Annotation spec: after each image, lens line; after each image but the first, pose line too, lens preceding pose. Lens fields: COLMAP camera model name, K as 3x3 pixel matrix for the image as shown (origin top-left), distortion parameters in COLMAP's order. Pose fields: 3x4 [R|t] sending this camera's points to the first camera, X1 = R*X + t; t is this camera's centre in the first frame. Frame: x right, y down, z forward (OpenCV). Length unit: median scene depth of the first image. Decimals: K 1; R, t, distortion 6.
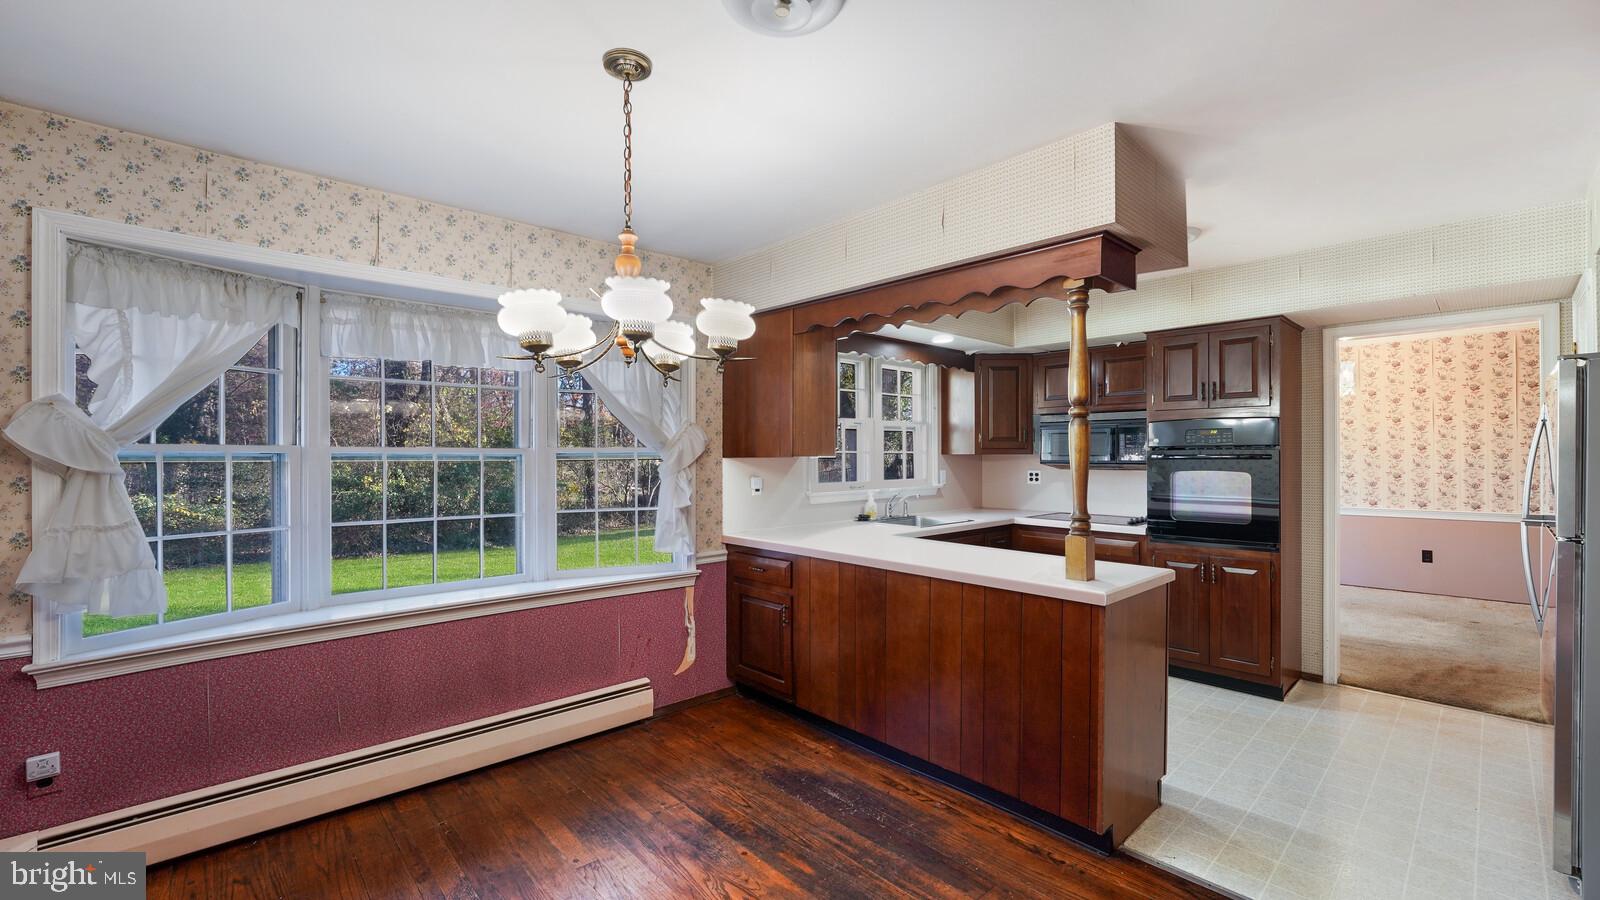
lens RADIAL K [[662.6, 0, 800.0], [0, 662.6, 450.0], [0, 0, 1]] dist [-0.000978, -0.000022]
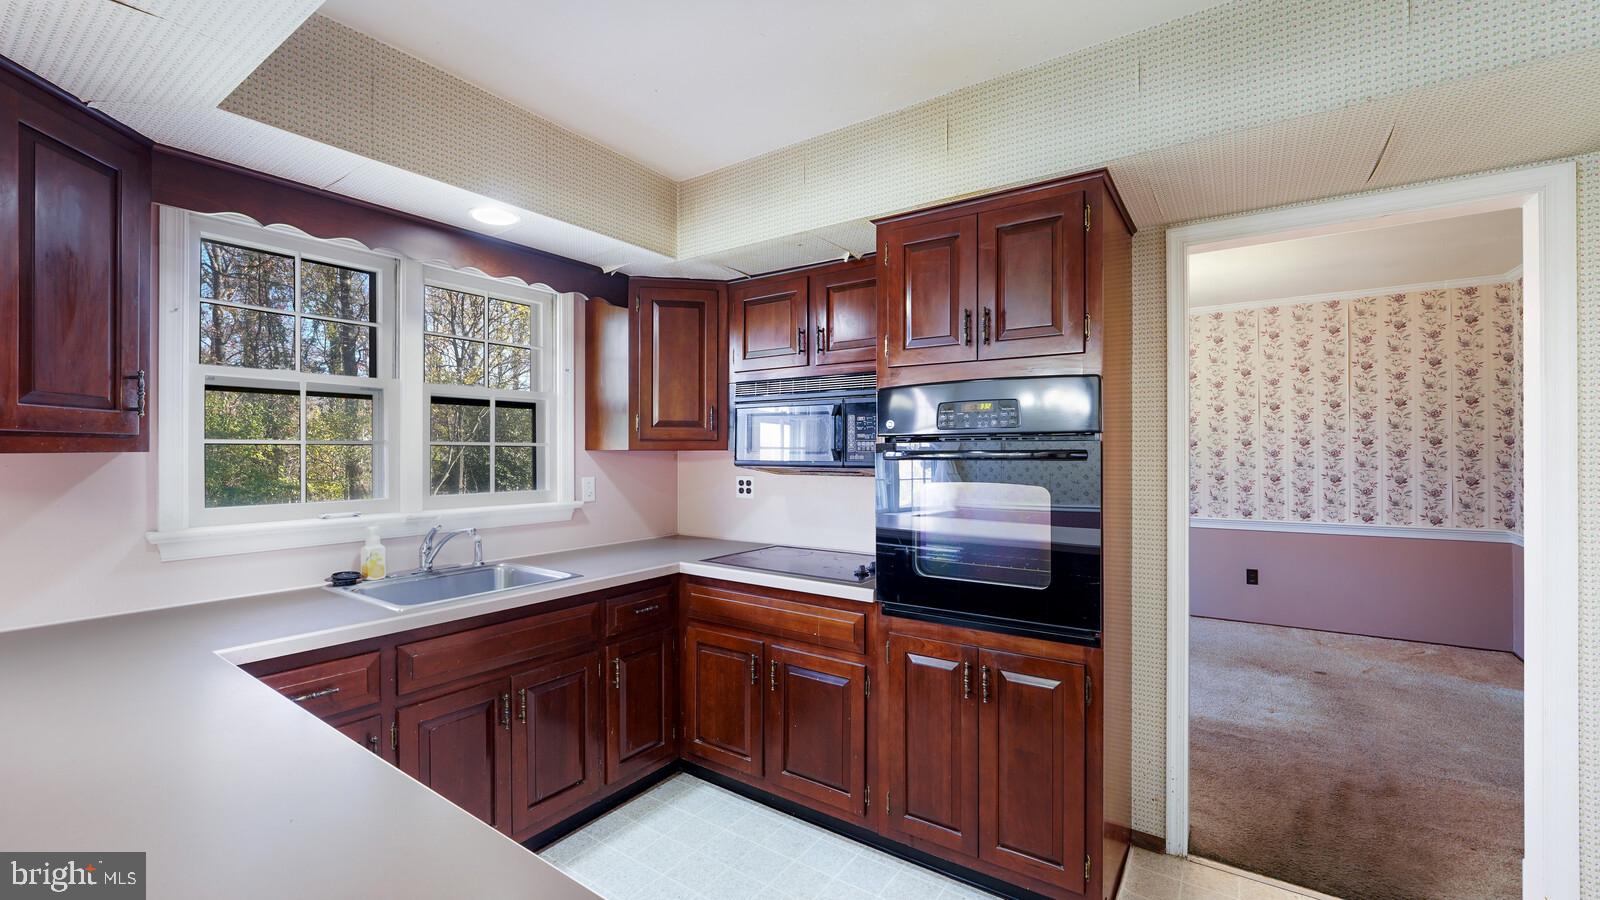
lens RADIAL K [[653.4, 0, 799.2], [0, 653.4, 444.2], [0, 0, 1]] dist [0.000772, 0.000052]
pose [[0.977256, 0.003372, 0.212035, 0.303423], [-0.002566, 0.999988, -0.004075, 0.003569], [-0.212046, 0.003438, 0.977254, 0.432743]]
